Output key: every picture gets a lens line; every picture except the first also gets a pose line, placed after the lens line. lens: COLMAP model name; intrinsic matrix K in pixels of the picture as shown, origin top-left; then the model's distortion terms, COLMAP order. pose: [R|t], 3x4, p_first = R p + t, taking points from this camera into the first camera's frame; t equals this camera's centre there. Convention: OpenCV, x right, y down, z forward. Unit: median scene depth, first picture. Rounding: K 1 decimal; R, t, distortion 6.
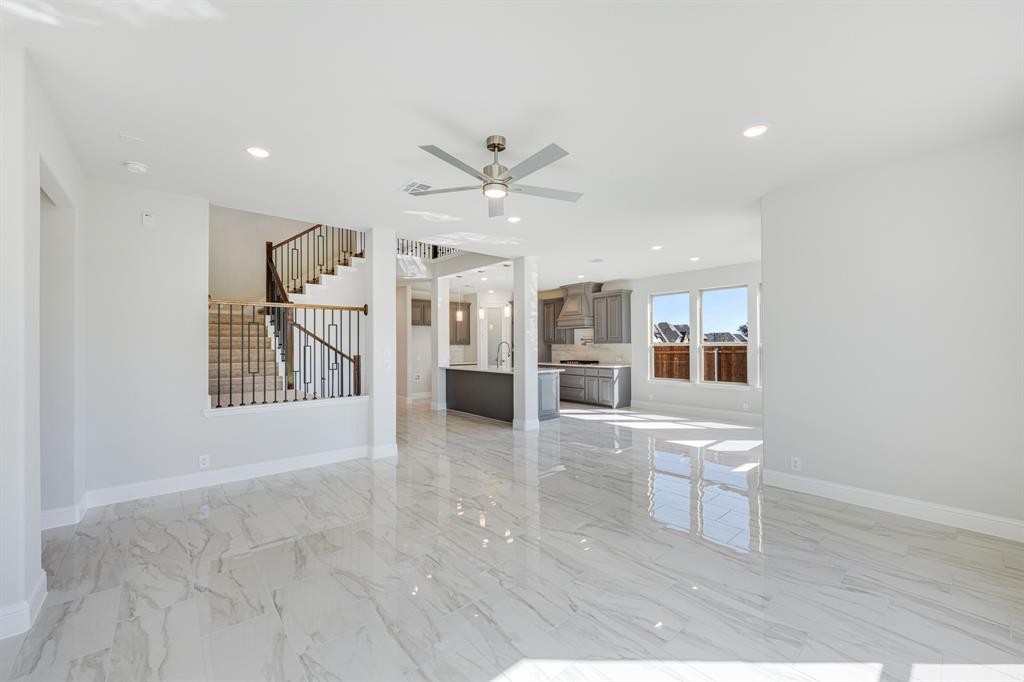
lens RADIAL K [[417.5, 0, 513.0], [0, 417.5, 339.7], [0, 0, 1]] dist [-0.003253, -0.000317]
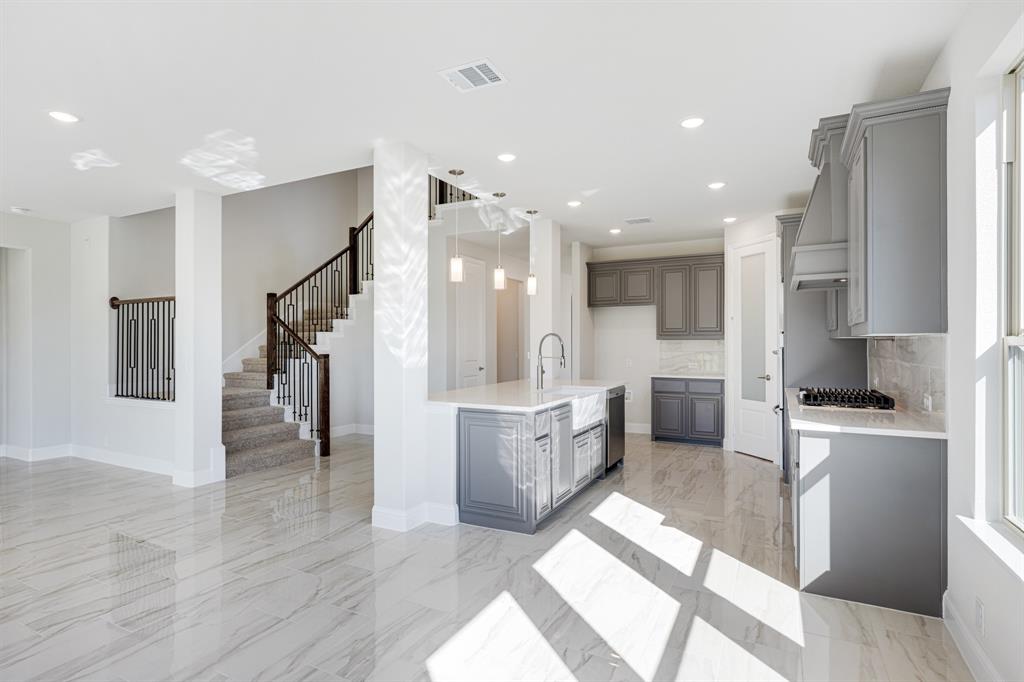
lens RADIAL K [[518.5, 0, 502.4], [0, 518.5, 343.8], [0, 0, 1]] dist [-0.012292, 0.000300]
pose [[0.357095, 0.005673, -0.934051, 0.441689], [0.013451, 0.999847, 0.011215, 0.008252], [0.933971, -0.016569, 0.356964, 0.669514]]
